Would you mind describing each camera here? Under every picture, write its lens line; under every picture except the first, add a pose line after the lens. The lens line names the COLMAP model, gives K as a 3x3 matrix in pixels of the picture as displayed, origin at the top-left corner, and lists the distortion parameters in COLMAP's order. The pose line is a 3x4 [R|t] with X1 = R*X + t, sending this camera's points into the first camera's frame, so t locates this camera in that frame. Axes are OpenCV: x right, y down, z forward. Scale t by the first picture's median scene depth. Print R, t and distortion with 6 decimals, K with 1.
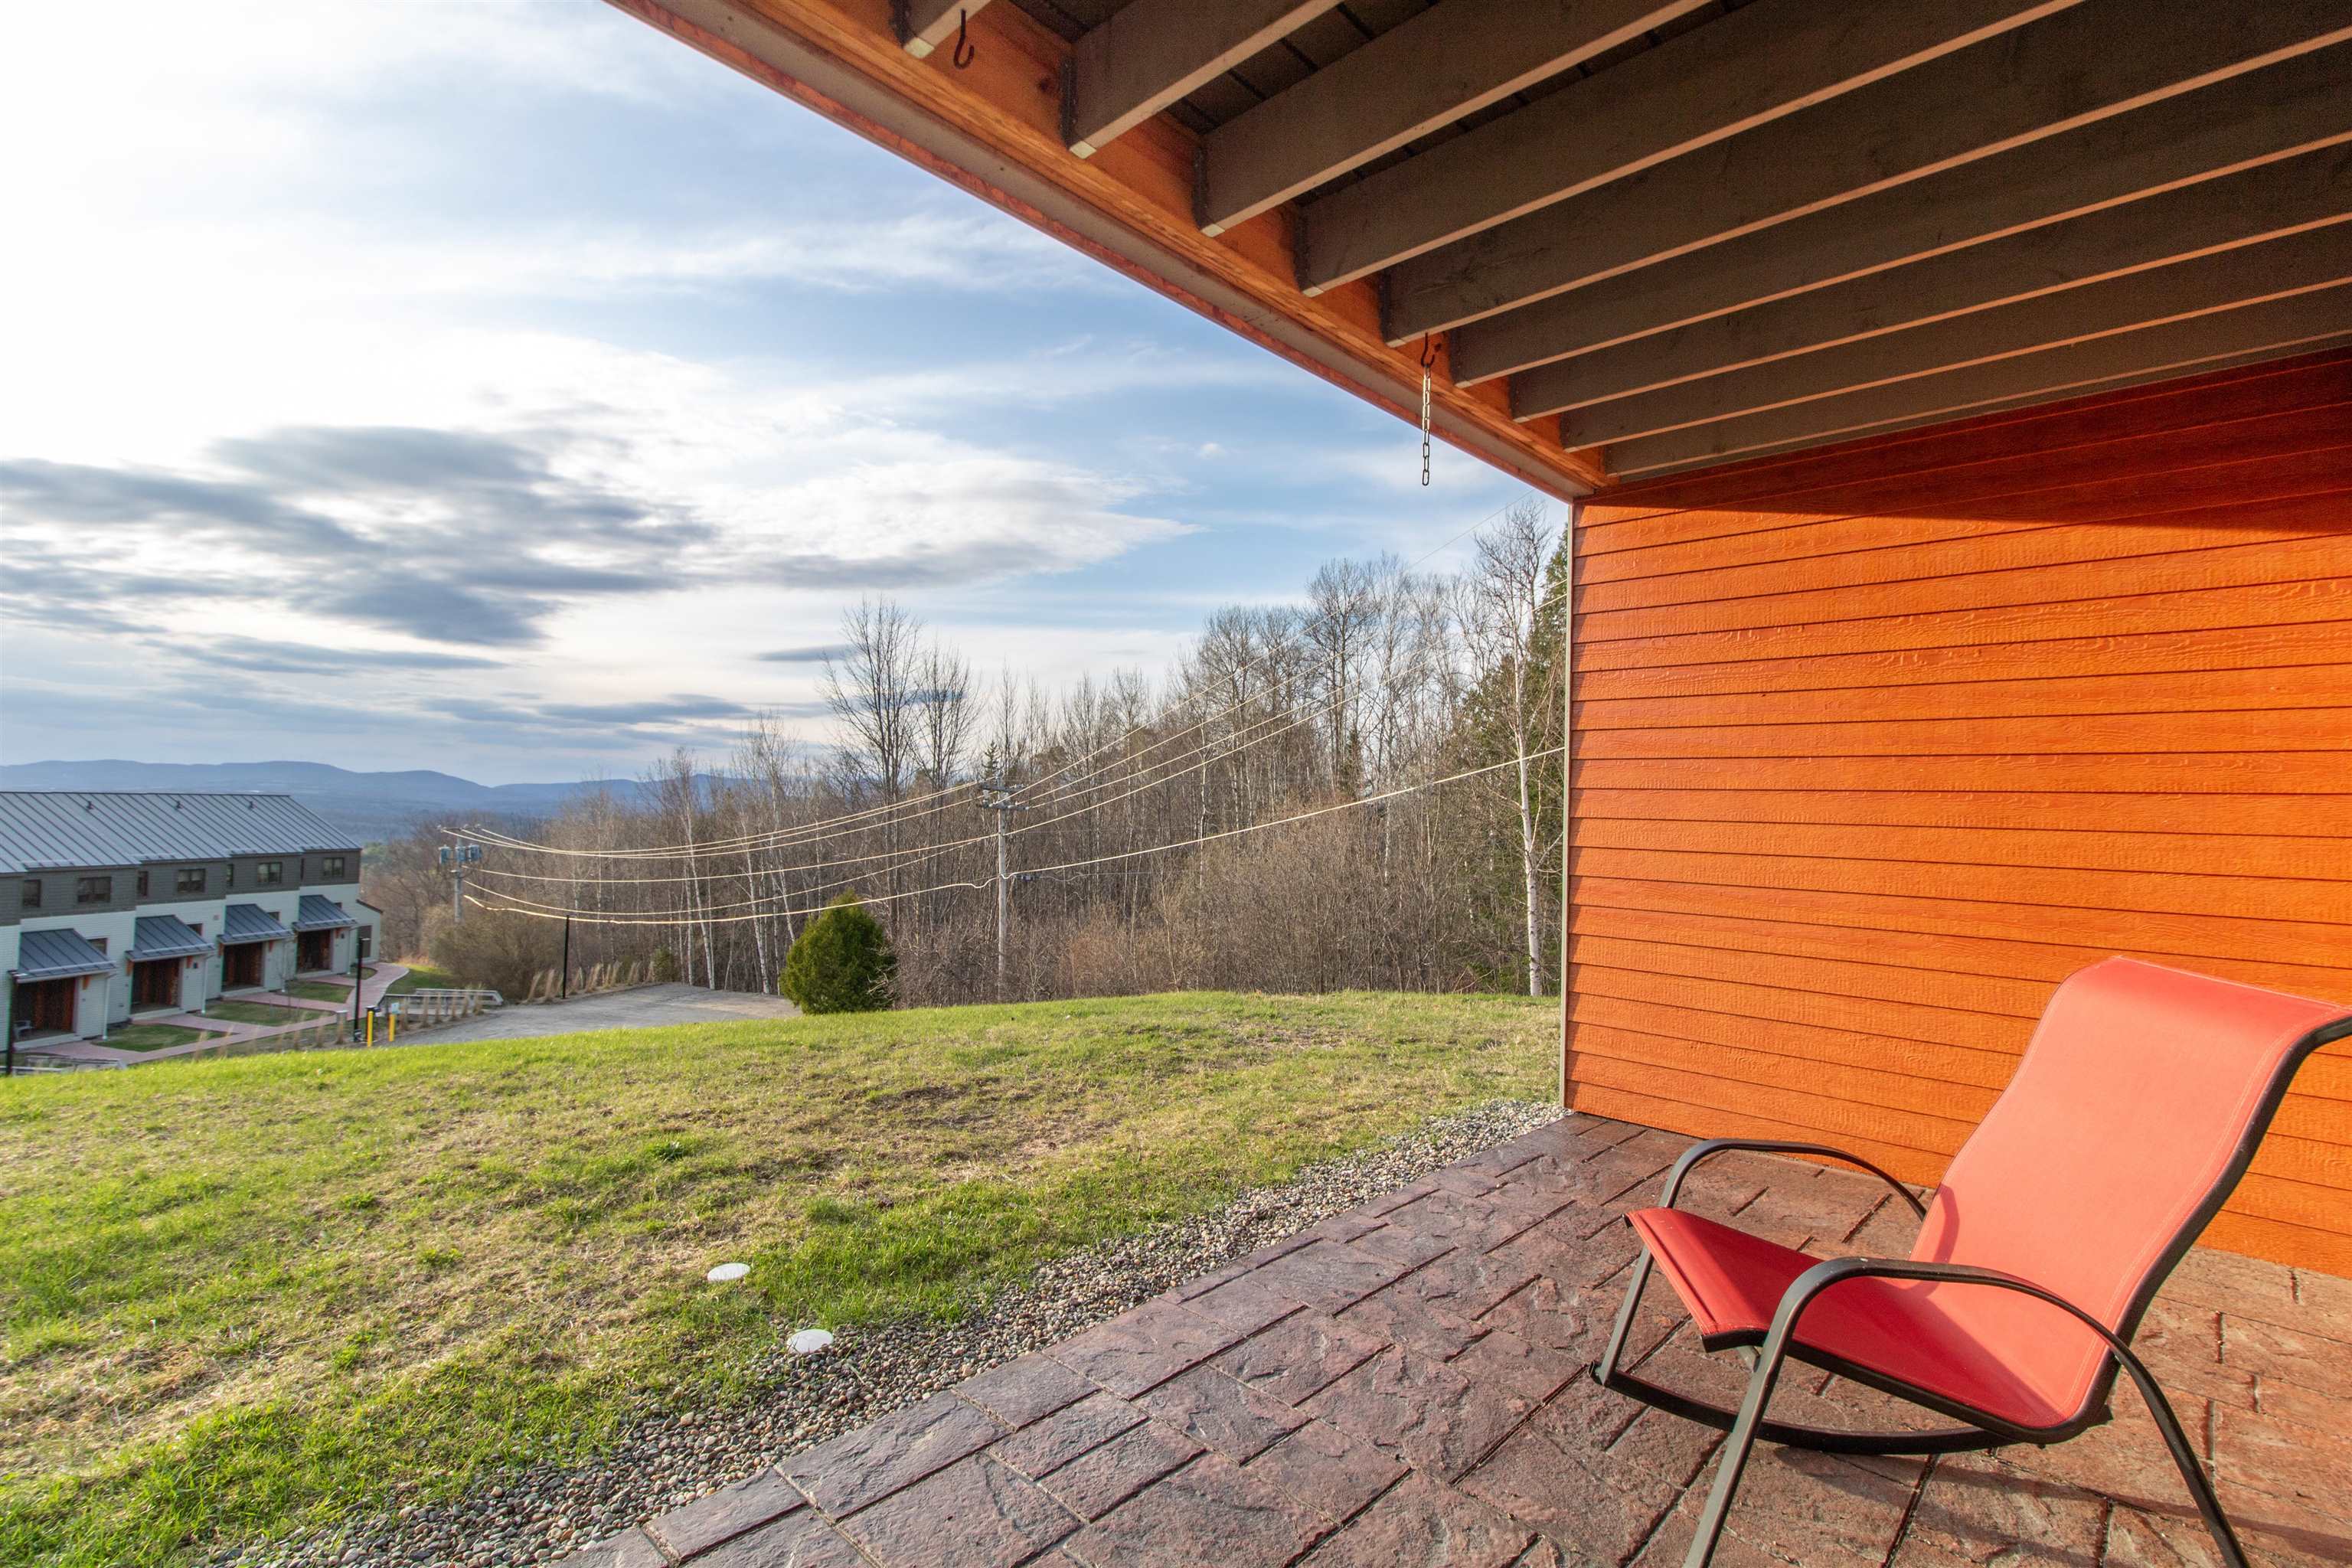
lens RADIAL K [[1092.6, 0, 1184.2], [0, 1092.6, 756.1], [0, 0, 1]] dist [-0.000626, 0.000008]
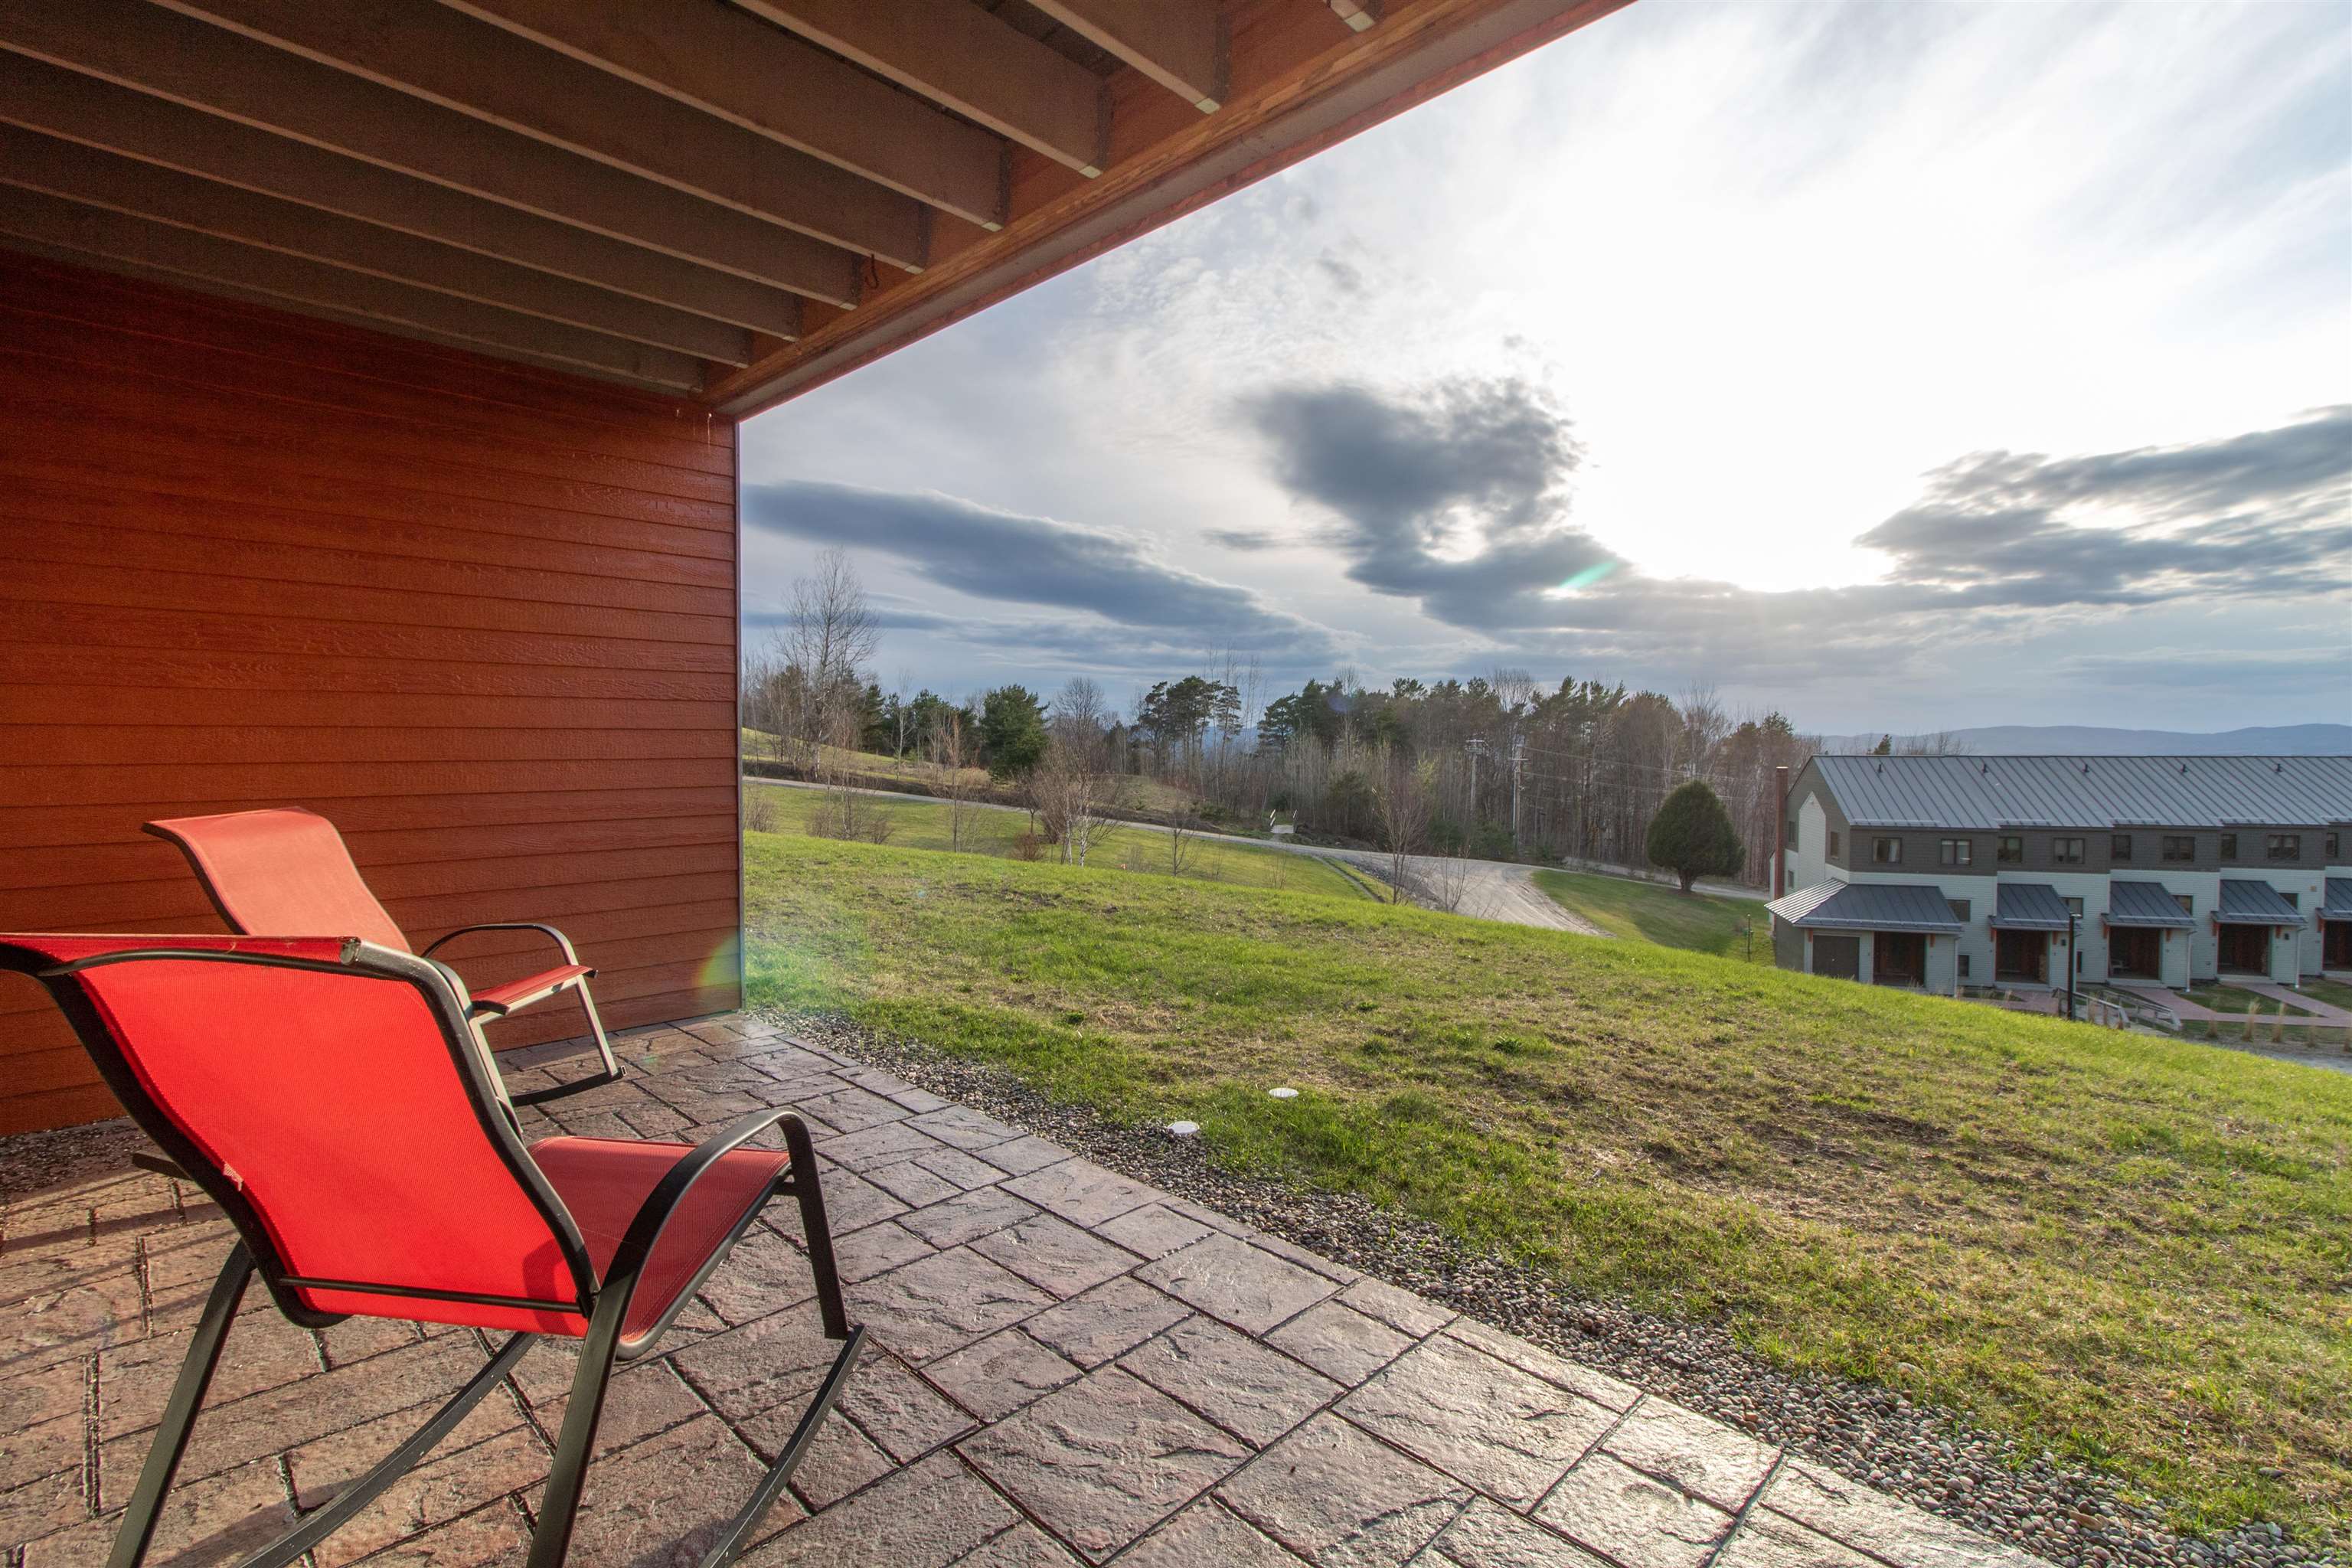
lens RADIAL K [[1092.6, 0, 1184.2], [0, 1092.6, 756.1], [0, 0, 1]] dist [-0.000626, 0.000008]
pose [[-0.035431, -0.011748, -0.999303, 0.550345], [0.042443, 0.999011, -0.013249, 0.048004], [0.998470, -0.042882, -0.034898, 0.571745]]
